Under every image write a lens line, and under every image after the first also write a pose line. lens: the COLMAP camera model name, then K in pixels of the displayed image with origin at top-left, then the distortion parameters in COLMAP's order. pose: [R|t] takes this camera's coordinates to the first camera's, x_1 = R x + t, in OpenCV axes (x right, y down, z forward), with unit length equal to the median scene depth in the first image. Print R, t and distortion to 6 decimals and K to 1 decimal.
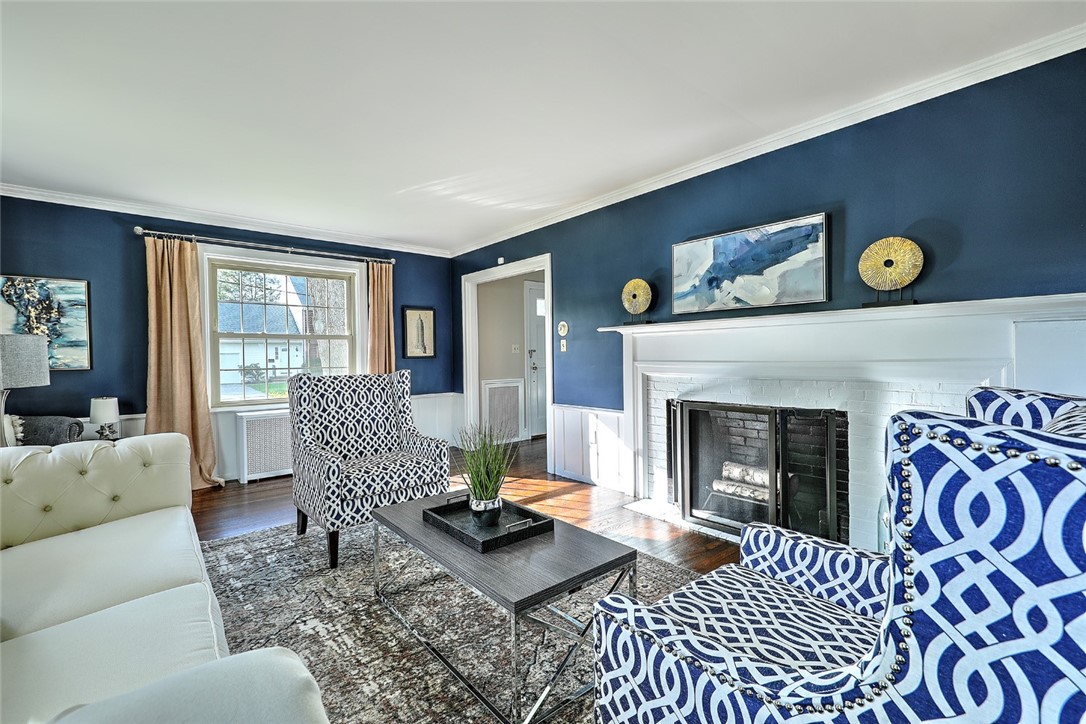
lens RADIAL K [[471.7, 0, 538.9], [0, 471.7, 363.0], [0, 0, 1]] dist [0.004889, 0.000083]
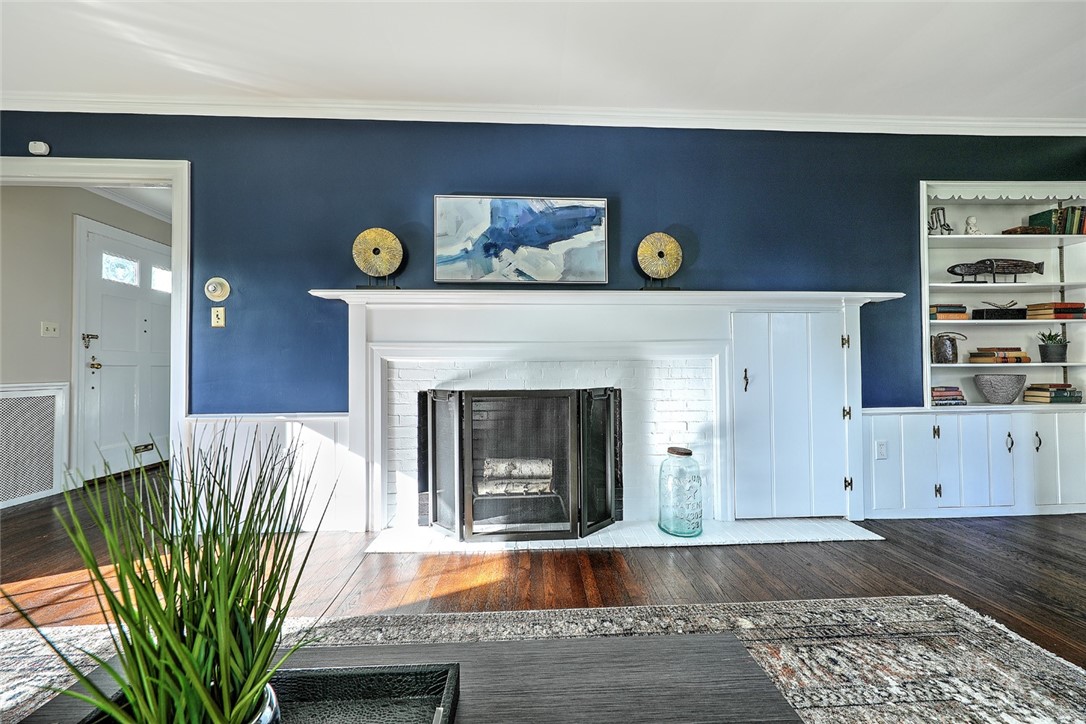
lens RADIAL K [[436.1, 0, 550.0], [0, 436.1, 352.6], [0, 0, 1]] dist [-0.000964, 0.000339]
pose [[0.603377, 0.025436, 0.797050, -0.190692], [0.007922, 0.999251, -0.037886, 0.047153], [-0.797417, 0.029174, 0.602723, 0.440390]]
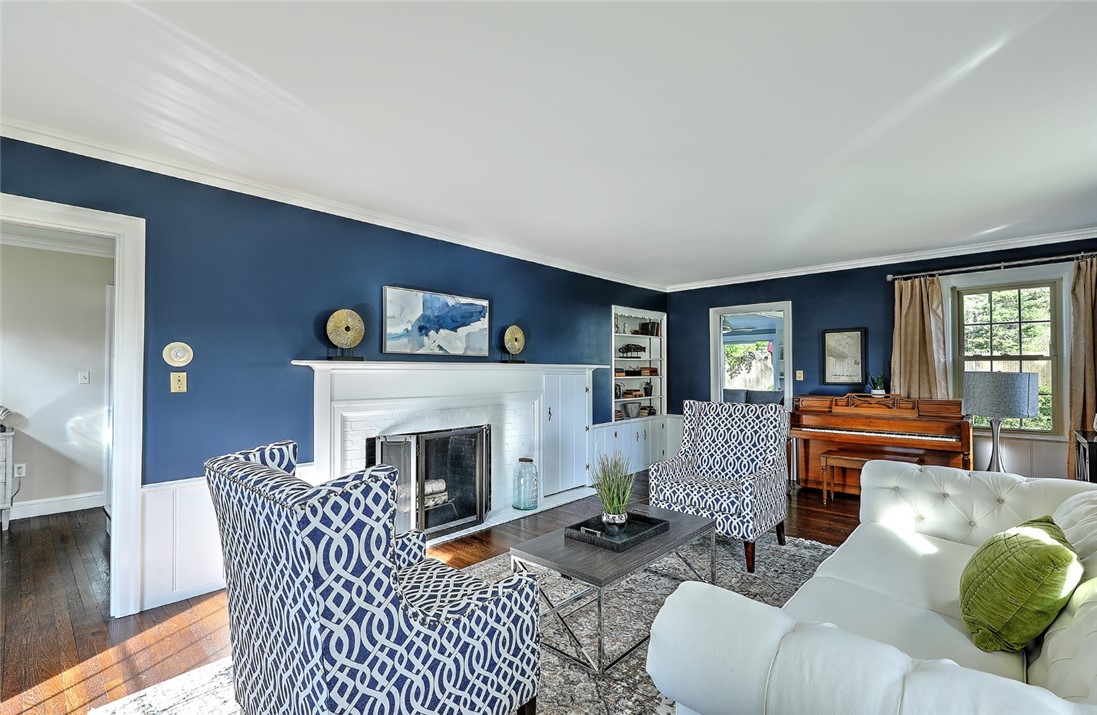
lens RADIAL K [[494.5, 0, 546.9], [0, 494.5, 365.2], [0, 0, 1]] dist [-0.005447, -0.000089]
pose [[-0.128114, 0.020013, 0.991557, -0.885355], [0.014442, 0.999728, -0.018312, -0.056121], [-0.991654, 0.011974, -0.128368, 0.848561]]
